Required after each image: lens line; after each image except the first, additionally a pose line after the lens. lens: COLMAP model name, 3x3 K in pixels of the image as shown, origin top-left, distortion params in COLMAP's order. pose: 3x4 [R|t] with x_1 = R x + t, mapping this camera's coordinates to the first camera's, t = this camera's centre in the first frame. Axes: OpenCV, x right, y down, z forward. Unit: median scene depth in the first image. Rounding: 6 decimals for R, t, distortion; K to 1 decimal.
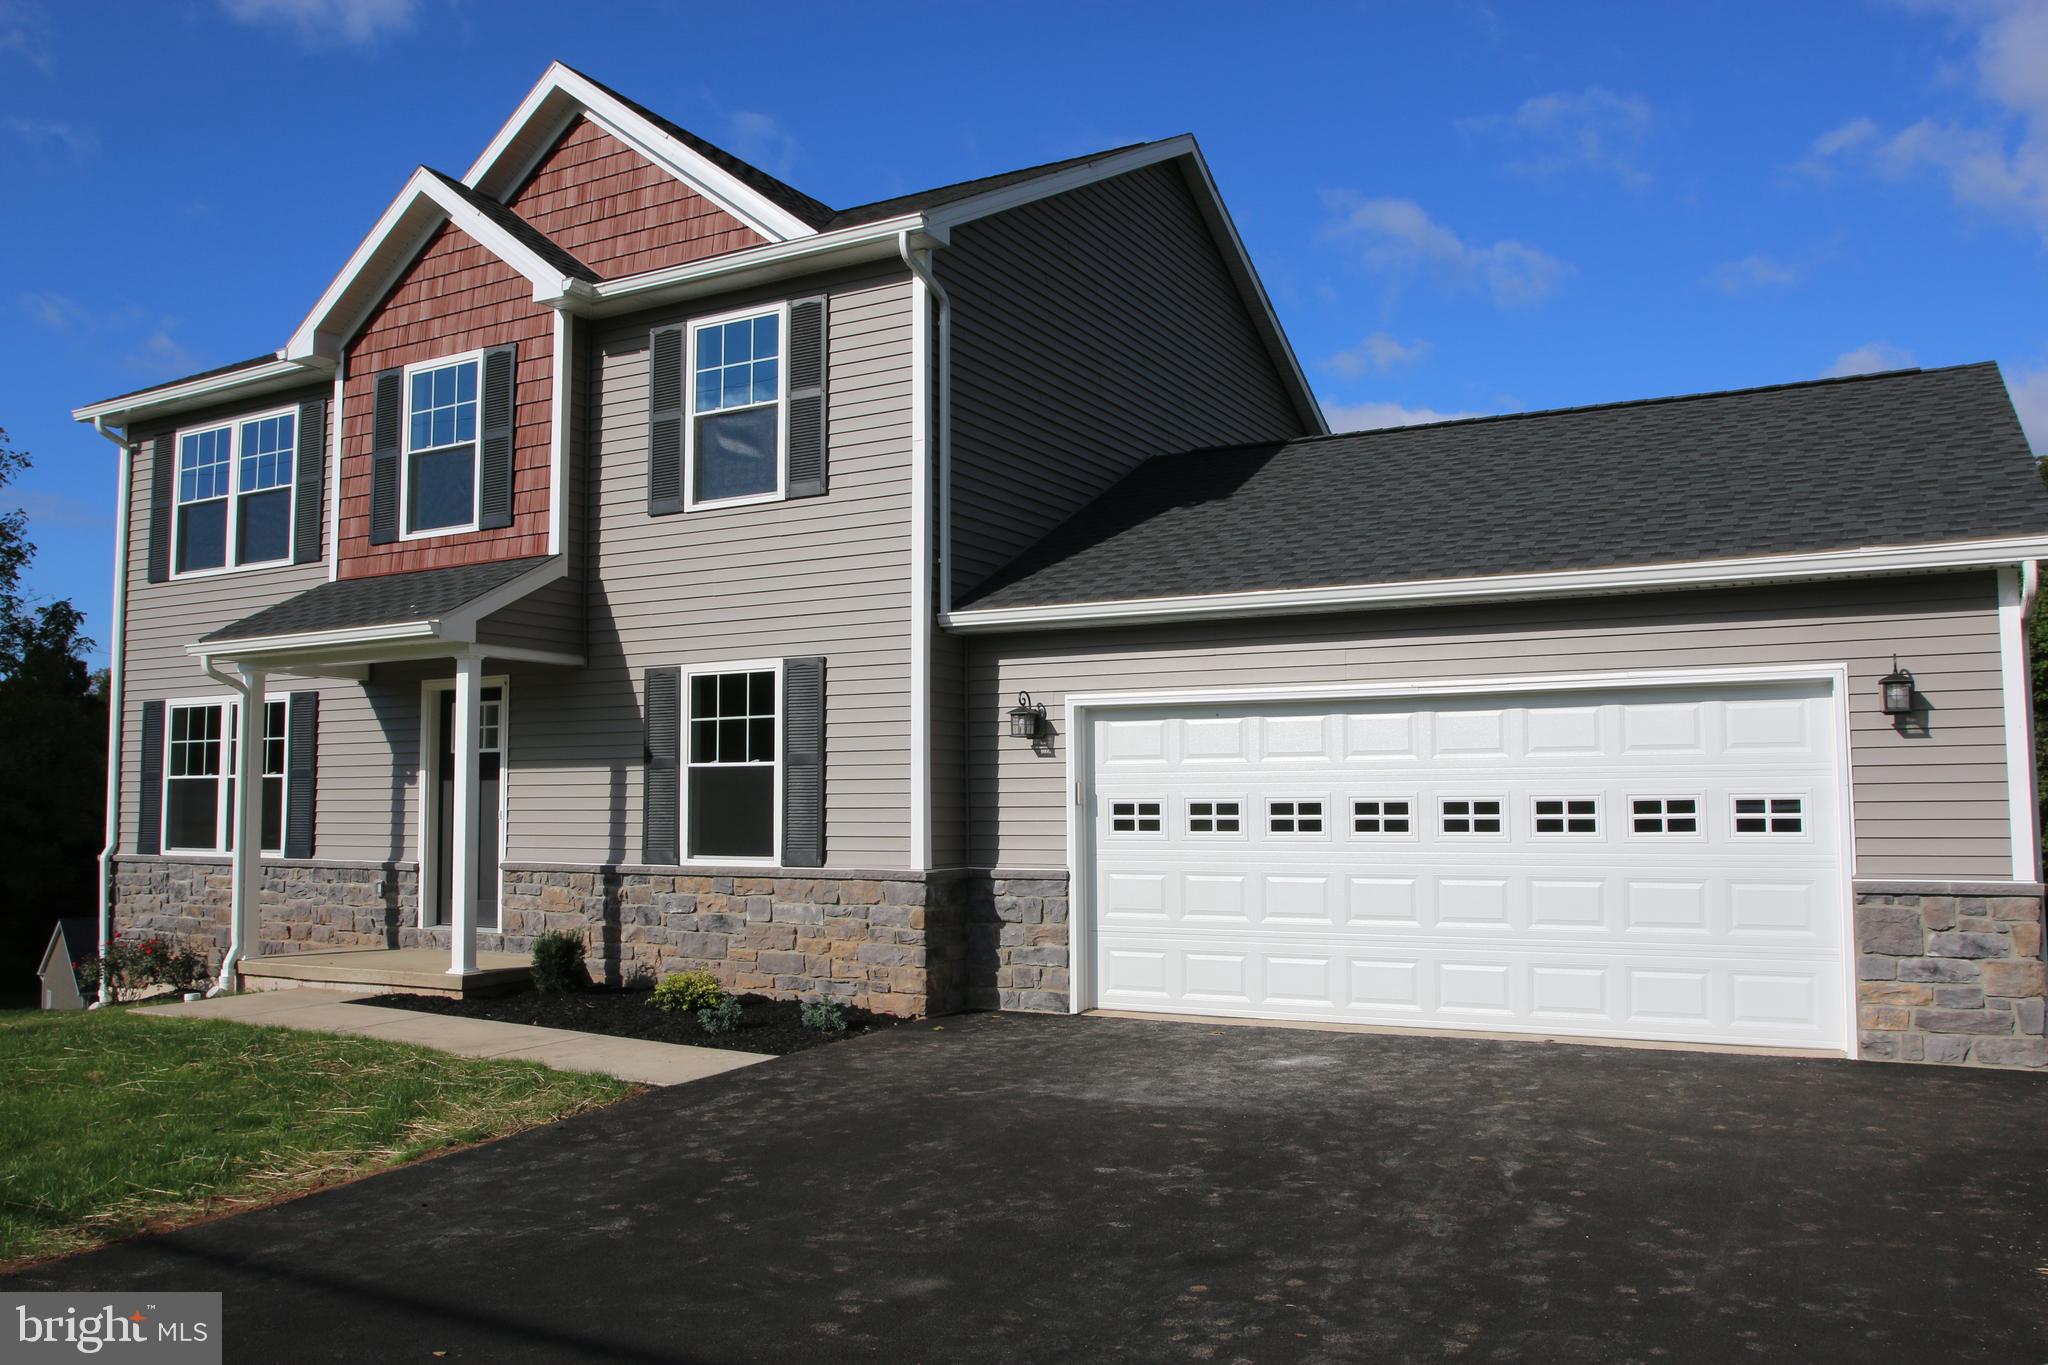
lens RADIAL K [[1586.4, 0, 1016.9], [0, 1586.4, 678.3], [0, 0, 1]] dist [-0.083191, 0.047597]
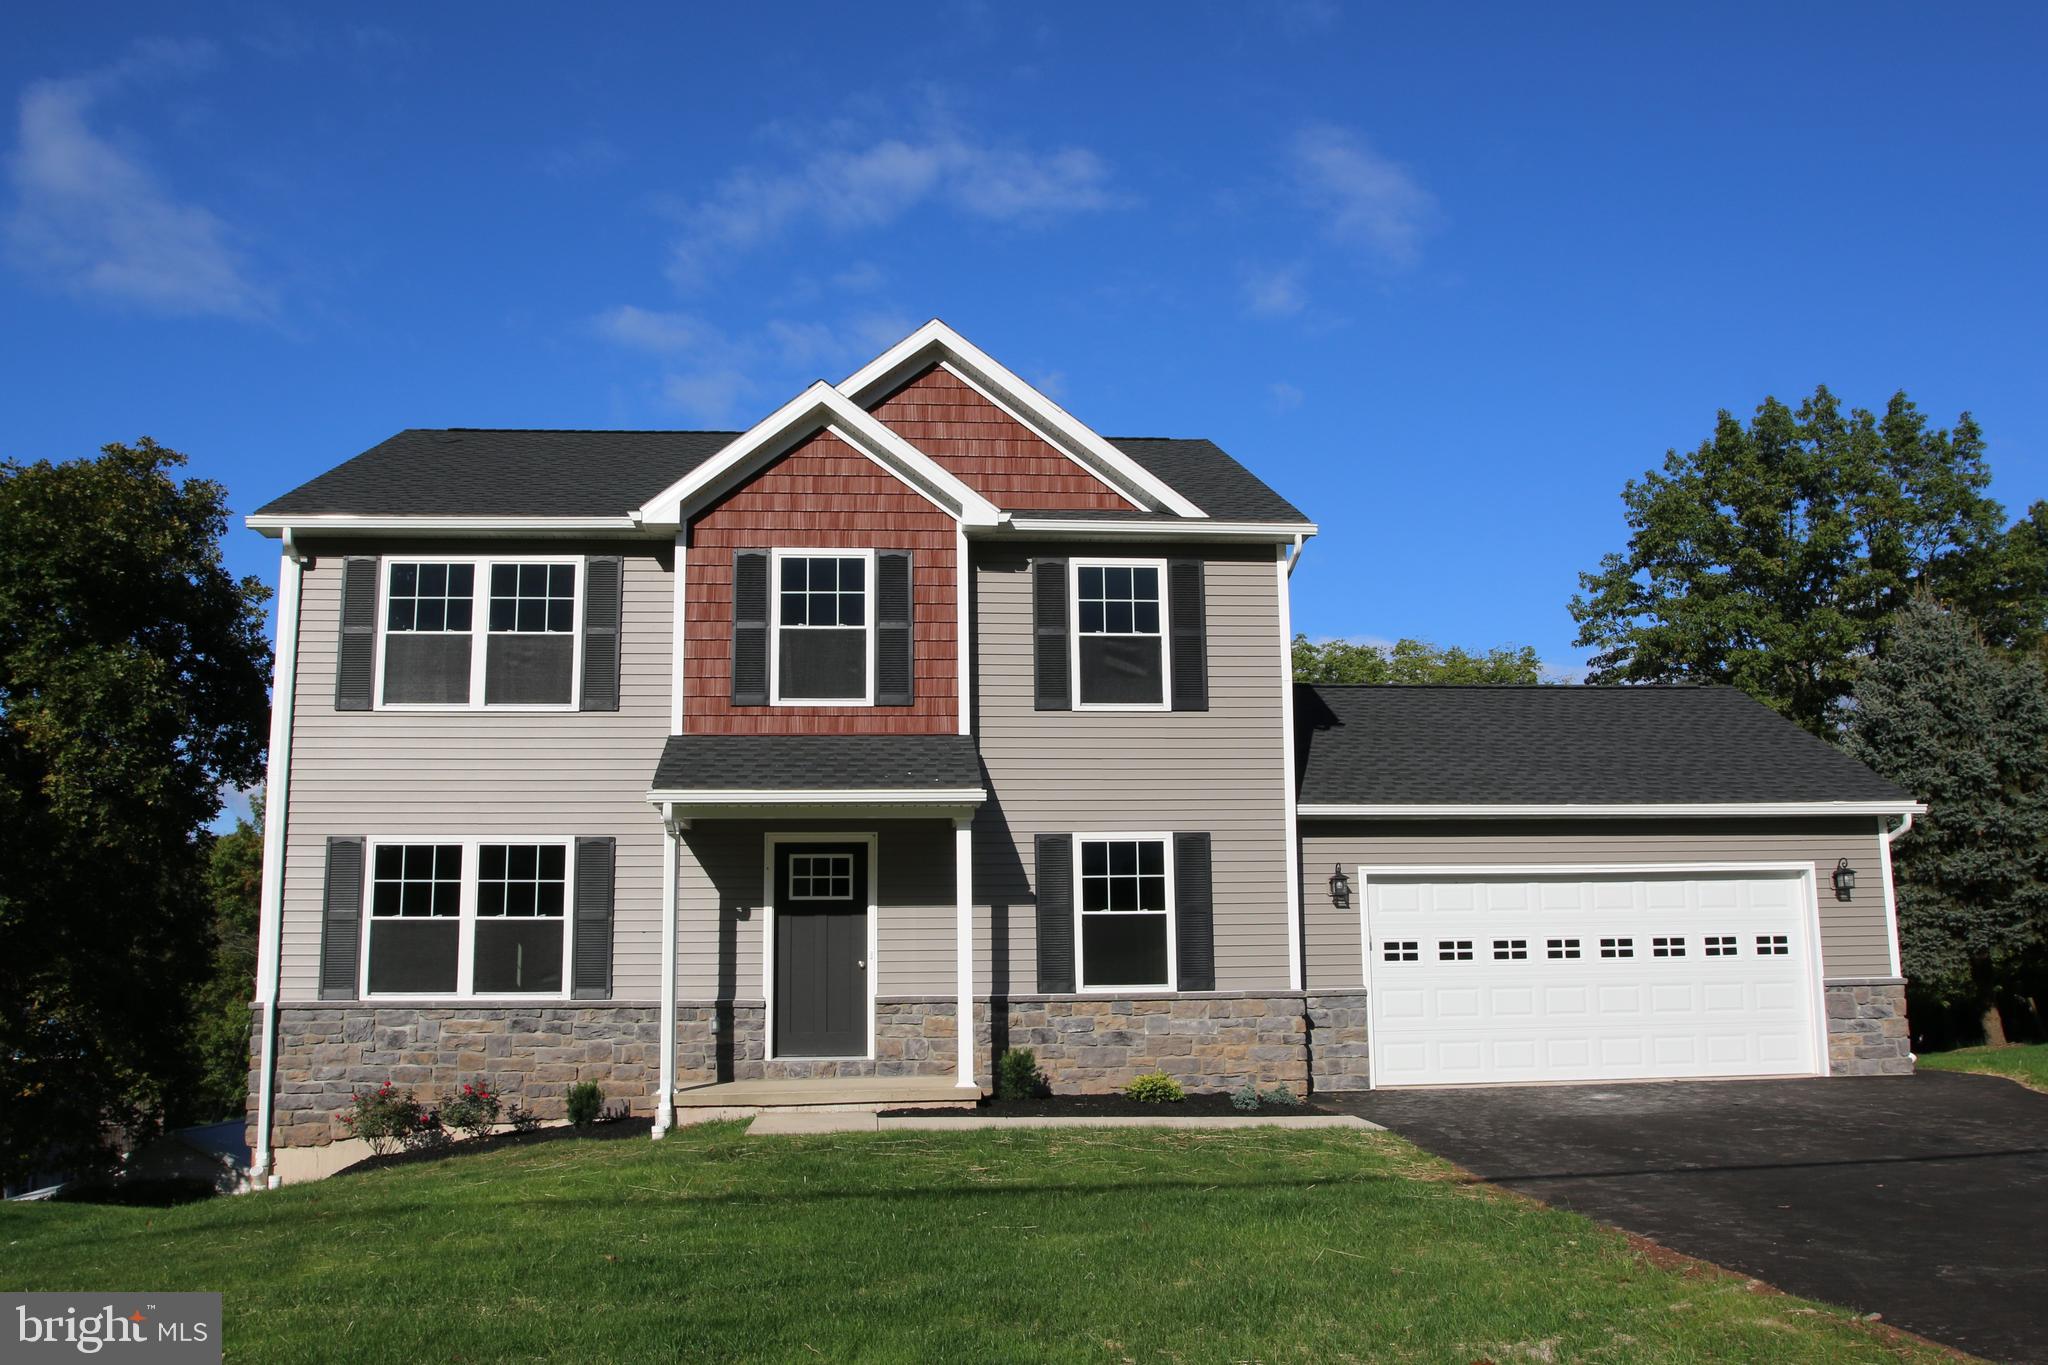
lens RADIAL K [[1586.4, 0, 1035.2], [0, 1586.4, 691.2], [0, 0, 1]] dist [-0.083191, 0.047597]
pose [[0.832265, 0.085593, 0.547731, -0.948579], [-0.039841, 0.994689, -0.094901, 0.000495], [-0.552945, 0.057161, 0.831255, -0.035501]]
